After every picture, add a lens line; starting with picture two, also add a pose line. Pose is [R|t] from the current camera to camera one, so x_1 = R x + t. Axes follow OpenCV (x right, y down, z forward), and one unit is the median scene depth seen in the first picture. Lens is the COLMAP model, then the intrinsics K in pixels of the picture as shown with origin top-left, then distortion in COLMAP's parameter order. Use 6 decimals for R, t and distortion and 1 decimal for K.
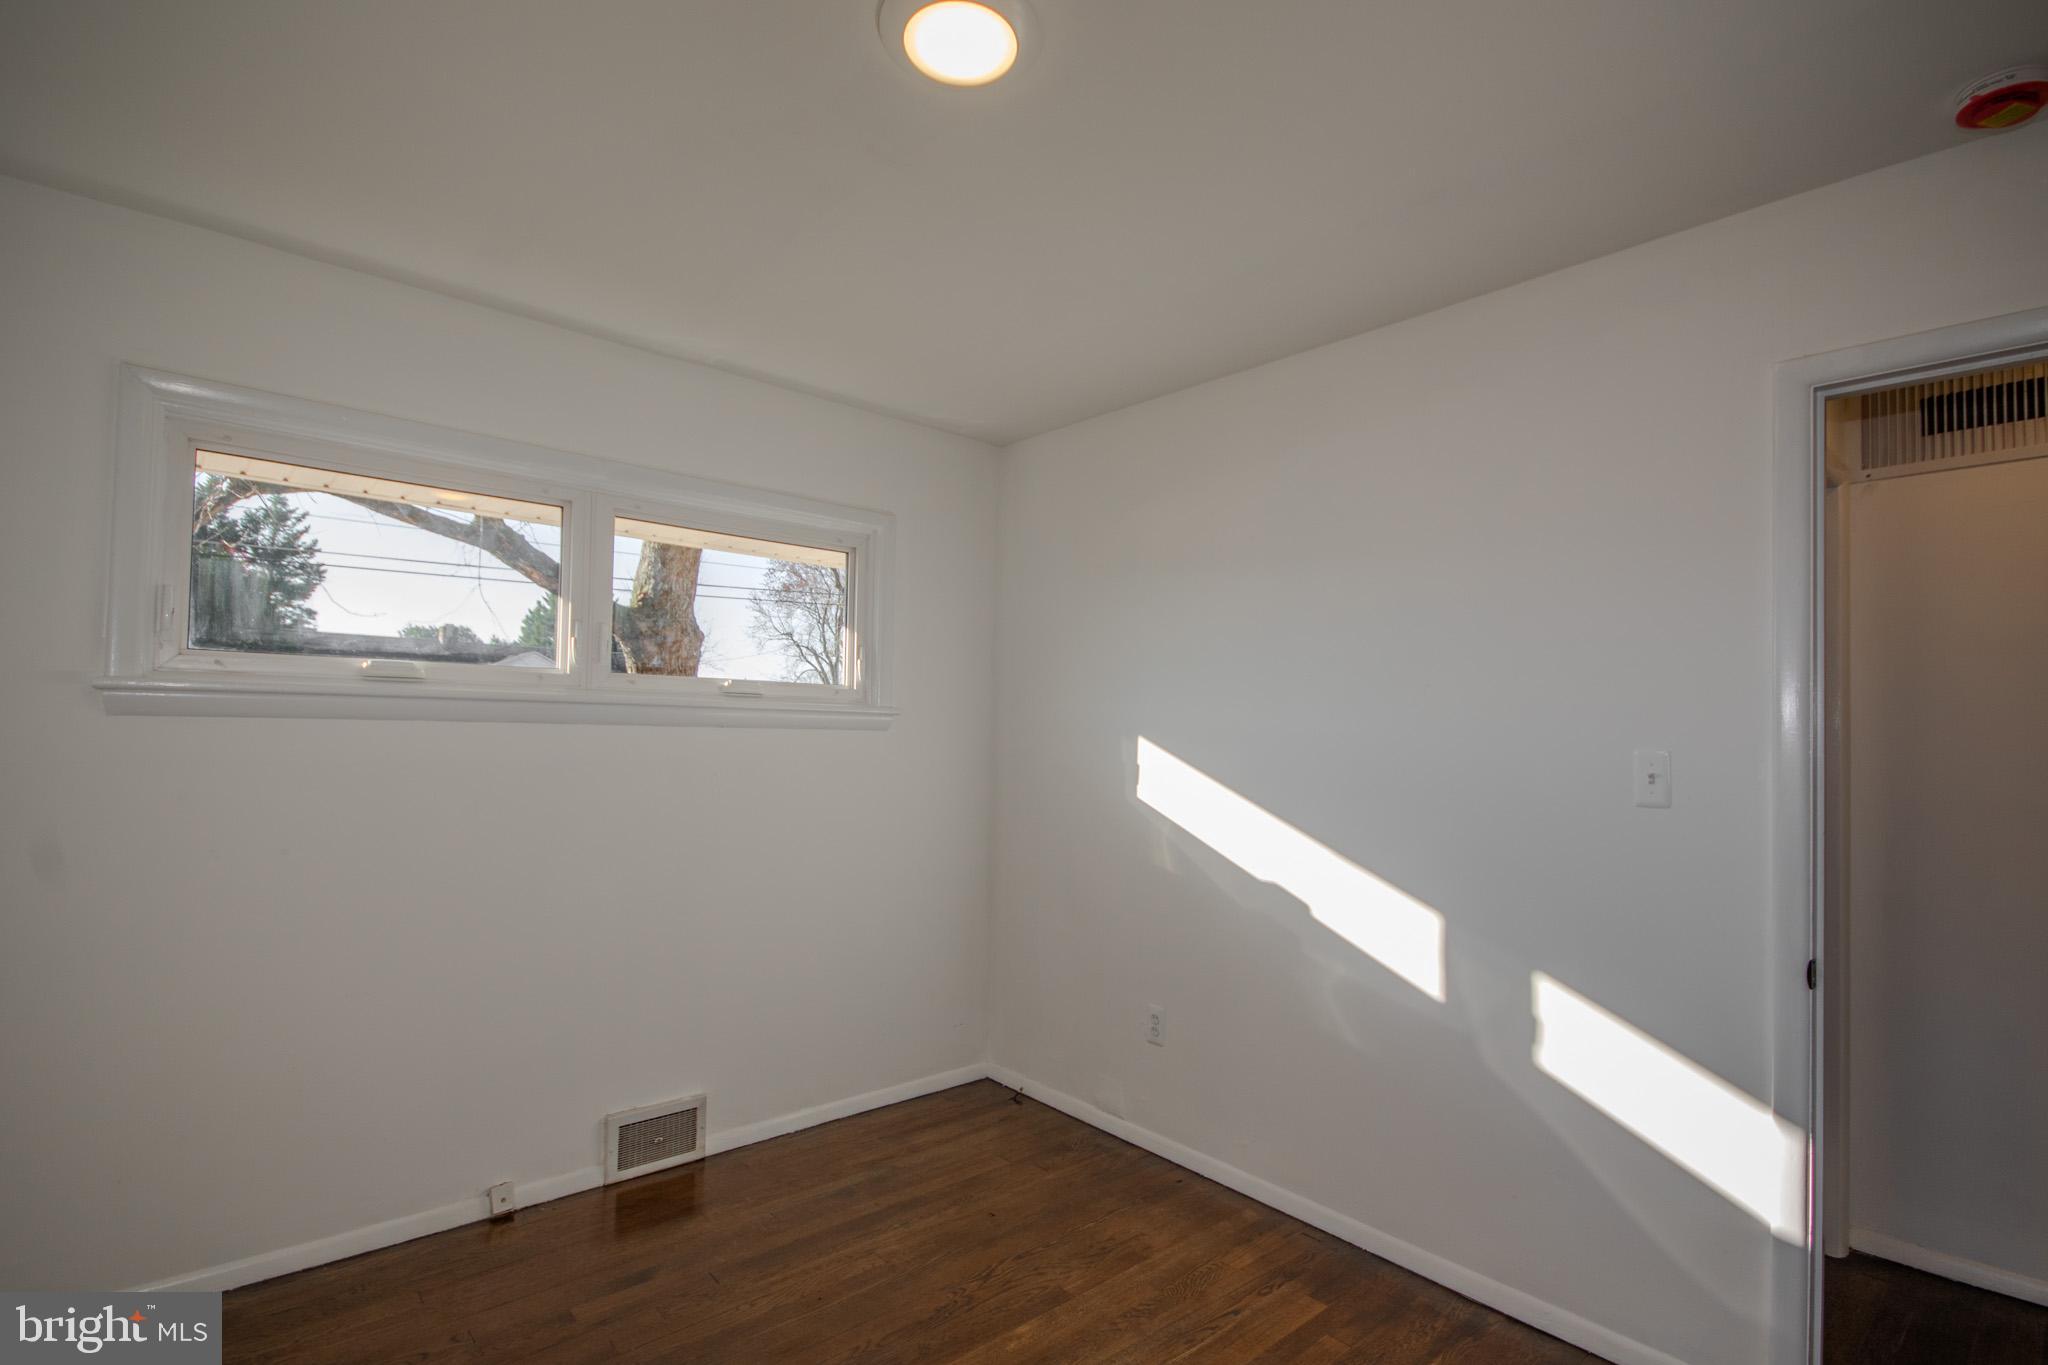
lens RADIAL K [[950.9, 0, 1030.0], [0, 950.9, 712.6], [0, 0, 1]] dist [-0.001527, -0.001419]
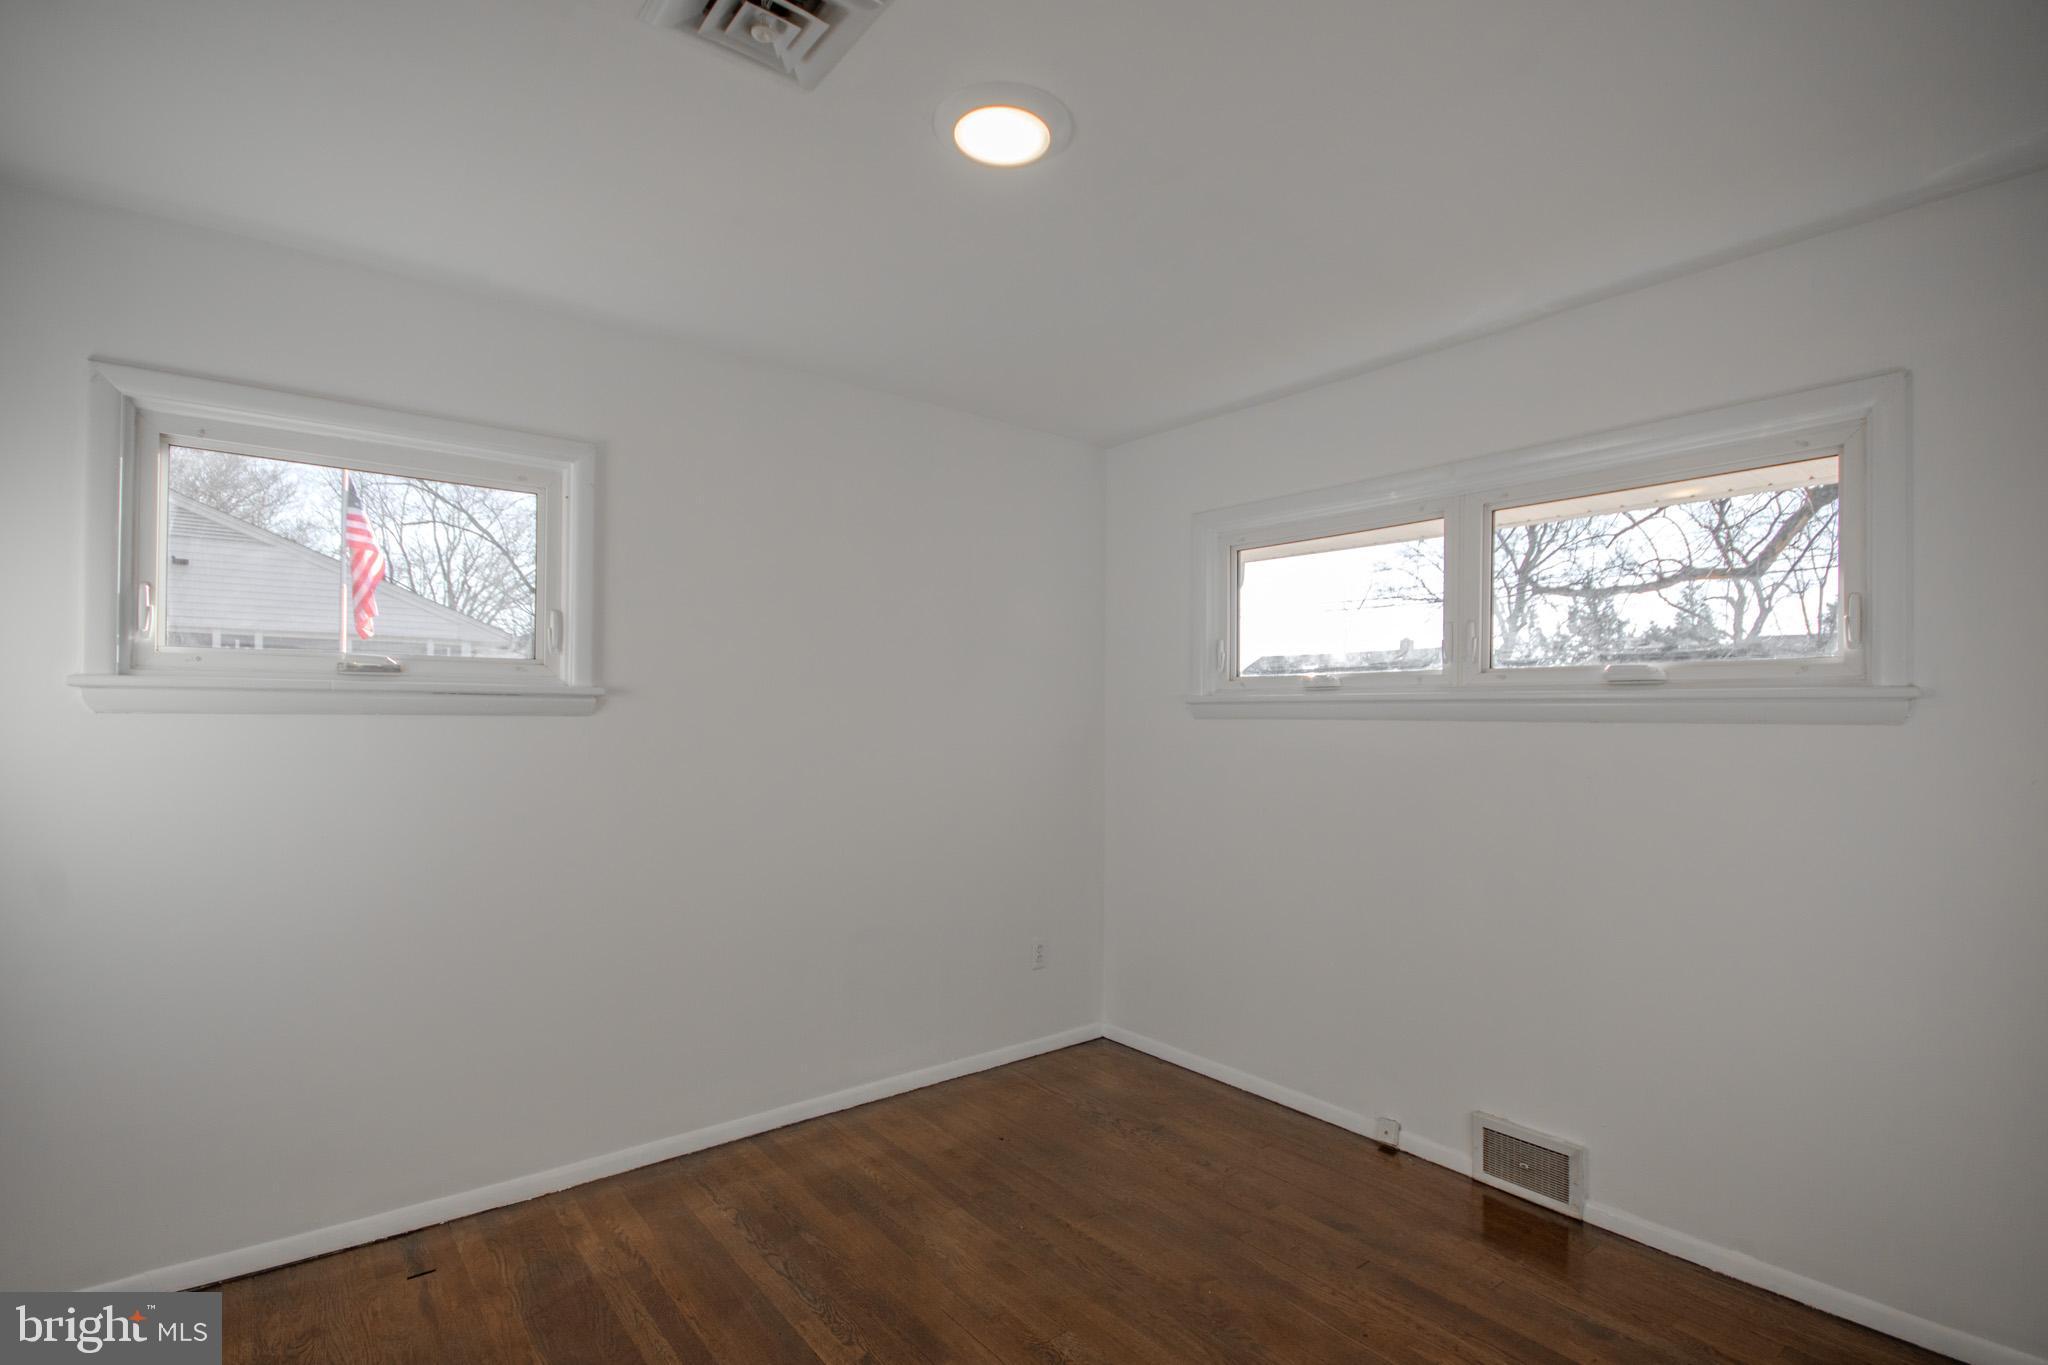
lens RADIAL K [[950.9, 0, 1030.0], [0, 950.9, 712.6], [0, 0, 1]] dist [-0.001527, -0.001419]
pose [[-0.035811, -0.024929, -0.999048, 0.592453], [0.011802, 0.999609, -0.025366, 0.024144], [0.999289, -0.012700, -0.035503, 0.577771]]
